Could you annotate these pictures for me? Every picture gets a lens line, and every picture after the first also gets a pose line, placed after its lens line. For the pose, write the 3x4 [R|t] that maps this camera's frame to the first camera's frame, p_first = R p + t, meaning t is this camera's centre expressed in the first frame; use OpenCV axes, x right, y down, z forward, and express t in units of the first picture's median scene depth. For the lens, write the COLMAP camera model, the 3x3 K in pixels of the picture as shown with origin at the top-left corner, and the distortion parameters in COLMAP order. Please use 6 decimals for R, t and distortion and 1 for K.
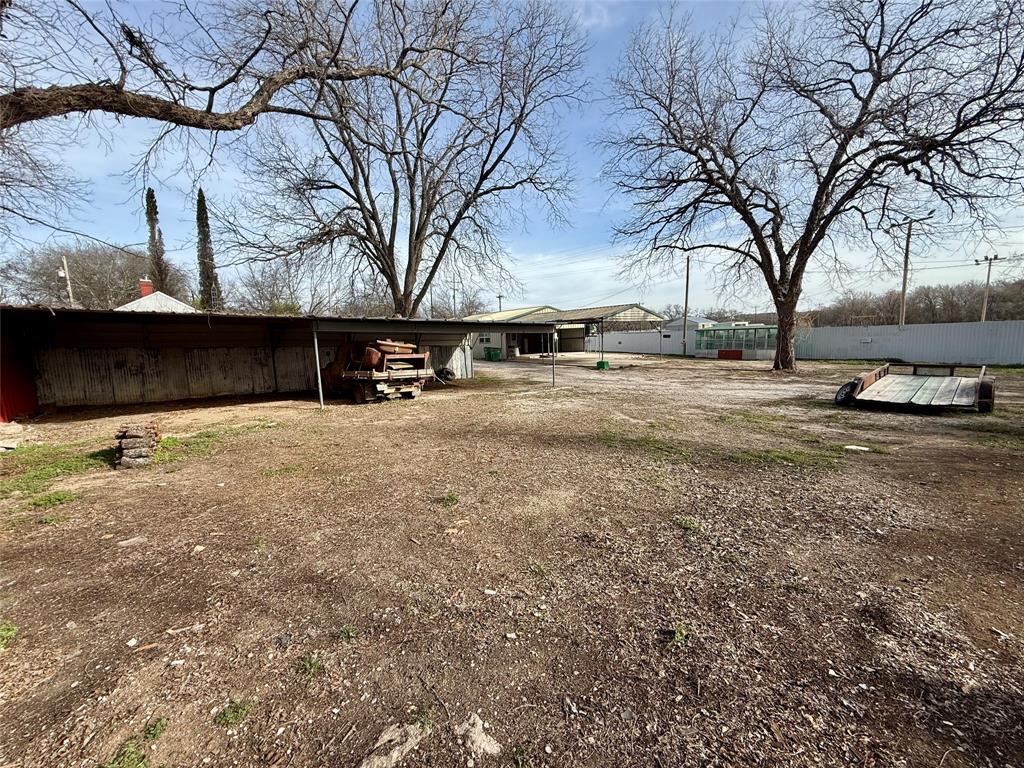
lens RADIAL K [[406.3, 0, 512.0], [0, 406.3, 384.0], [0, 0, 1]] dist [0.000319, -0.000017]
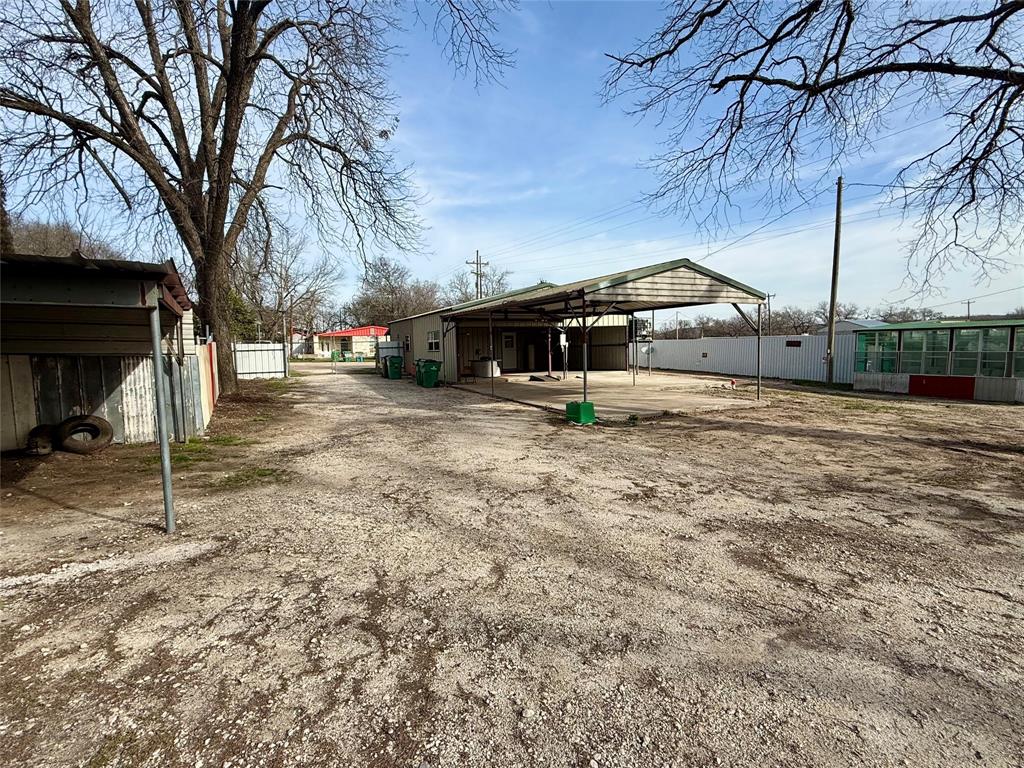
lens RADIAL K [[515.6, 0, 512.0], [0, 515.6, 384.0], [0, 0, 1]] dist [-0.000389, -0.000255]
pose [[0.984102, 0.025609, -0.175750, 0.179795], [-0.032694, 0.998760, -0.037532, -0.038476], [0.174571, 0.042681, 0.983719, 0.371189]]
